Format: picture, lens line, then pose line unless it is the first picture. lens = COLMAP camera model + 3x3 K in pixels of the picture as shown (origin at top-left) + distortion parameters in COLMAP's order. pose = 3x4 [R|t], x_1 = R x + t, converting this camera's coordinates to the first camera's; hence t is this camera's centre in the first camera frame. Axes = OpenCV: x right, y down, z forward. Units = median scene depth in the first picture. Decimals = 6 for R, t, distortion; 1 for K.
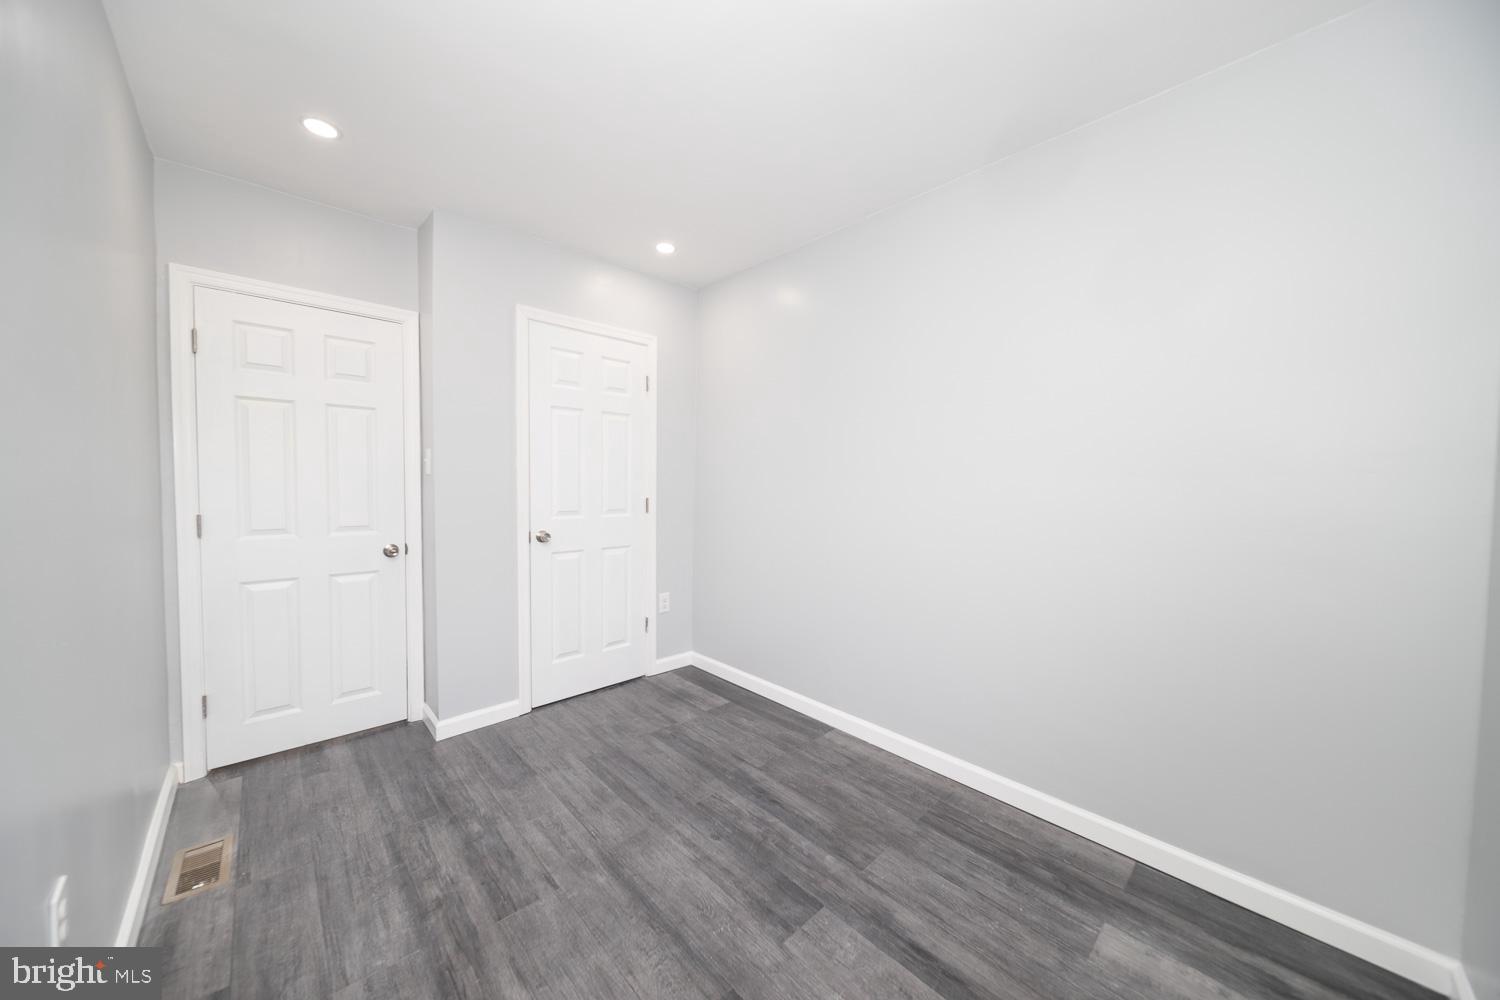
lens RADIAL K [[521.1, 0, 744.0], [0, 521.1, 501.9], [0, 0, 1]] dist [0.000564, -0.002109]
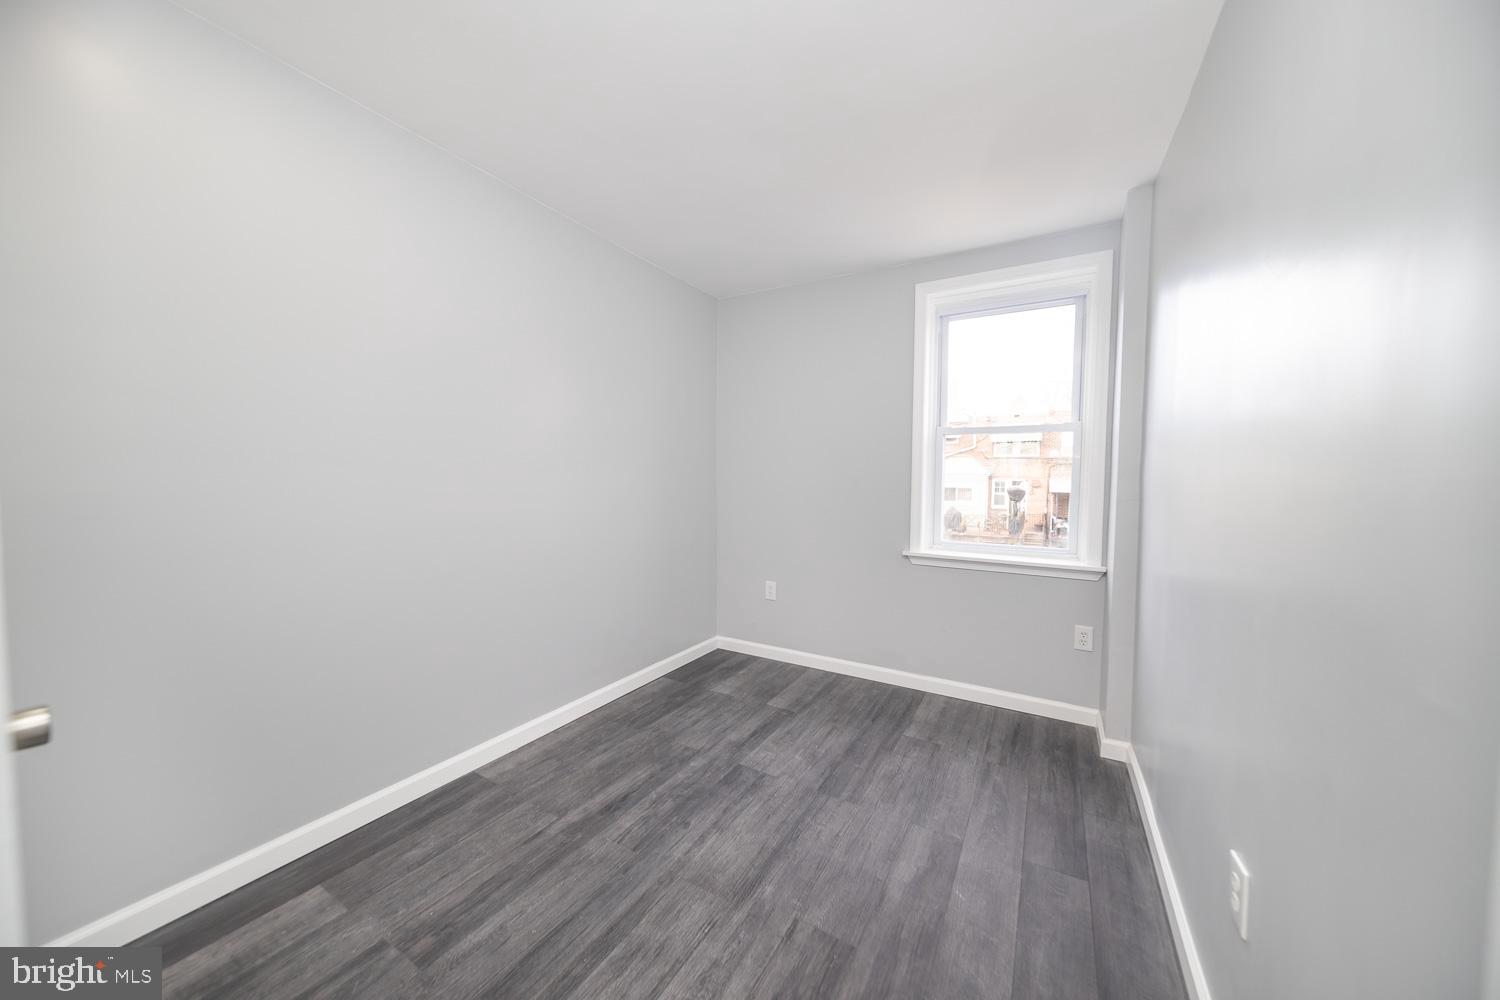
lens RADIAL K [[521.1, 0, 744.0], [0, 521.1, 501.9], [0, 0, 1]] dist [0.000564, -0.002109]
pose [[-0.286780, -0.060577, 0.956079, -1.035338], [0.022882, 0.997281, 0.070051, -0.059006], [-0.957723, 0.041966, -0.284614, 1.166401]]
